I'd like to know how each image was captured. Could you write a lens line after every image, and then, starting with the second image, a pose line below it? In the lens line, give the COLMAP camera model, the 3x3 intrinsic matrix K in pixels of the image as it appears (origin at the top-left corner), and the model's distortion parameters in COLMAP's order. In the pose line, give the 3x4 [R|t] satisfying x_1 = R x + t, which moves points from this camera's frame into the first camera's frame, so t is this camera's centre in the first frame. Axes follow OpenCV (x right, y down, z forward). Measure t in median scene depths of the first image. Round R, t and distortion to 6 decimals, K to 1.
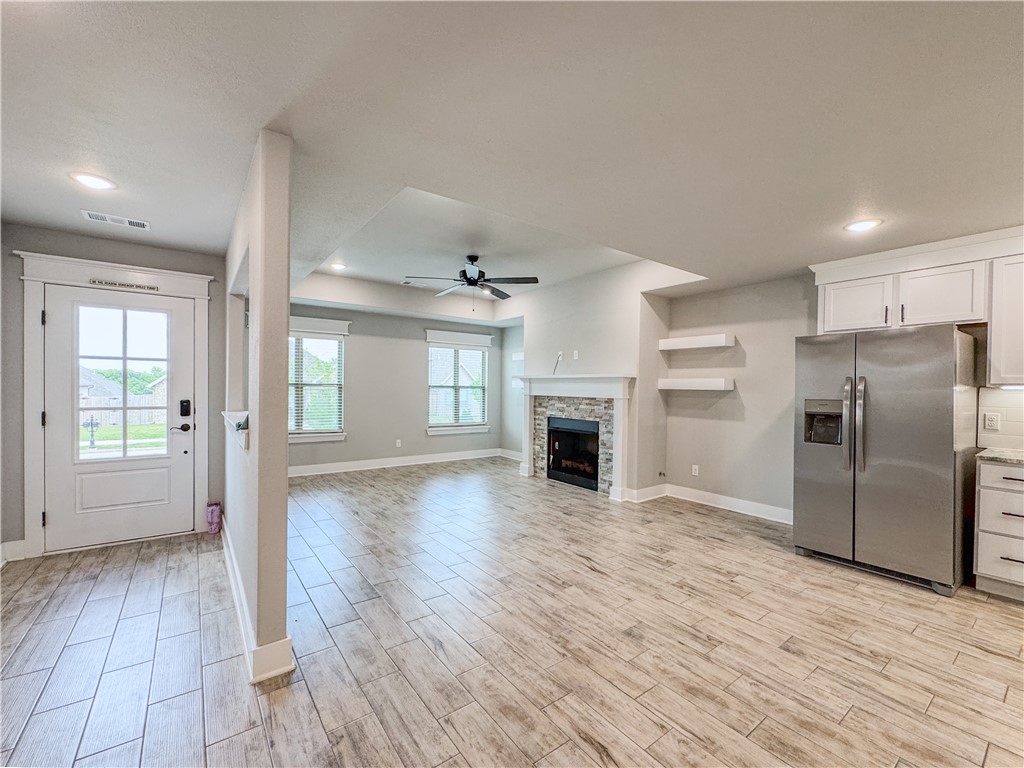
lens RADIAL K [[437.6, 0, 514.5], [0, 437.6, 388.7], [0, 0, 1]] dist [0.019104, -0.000142]
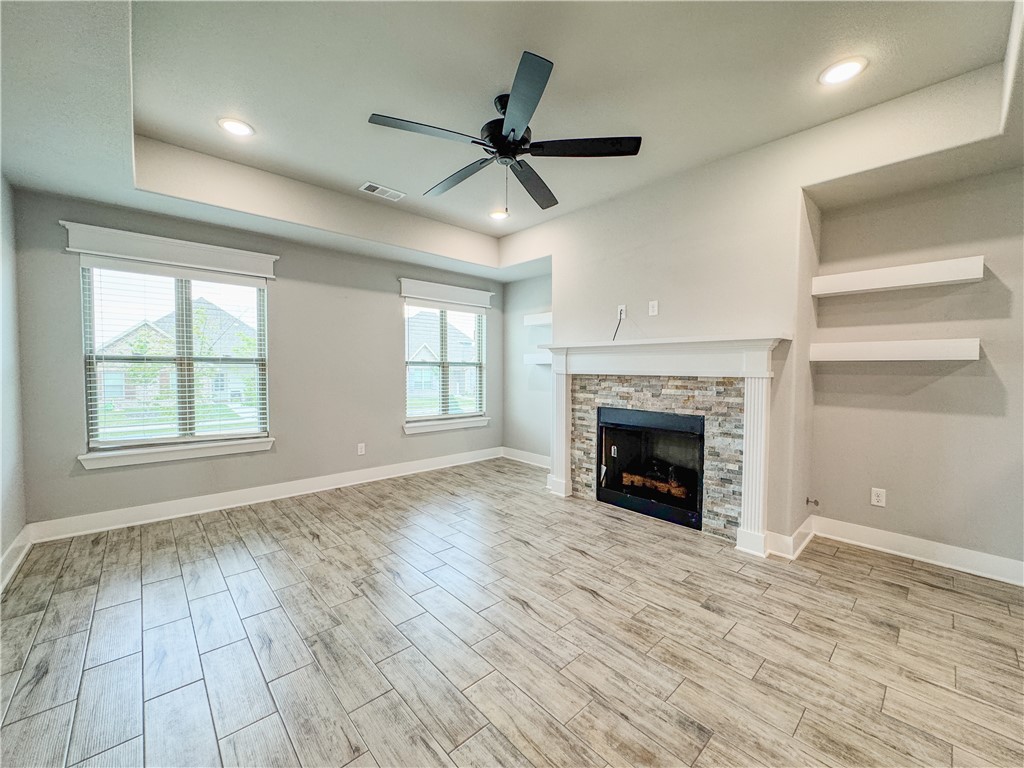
lens RADIAL K [[408.6, 0, 511.3], [0, 408.6, 380.9], [0, 0, 1]] dist [0.002701, -0.000610]
pose [[0.995195, -0.011114, 0.097280, -0.121744], [0.008401, 0.999565, 0.028258, 0.008454], [-0.097552, -0.027305, 0.994856, 0.455471]]
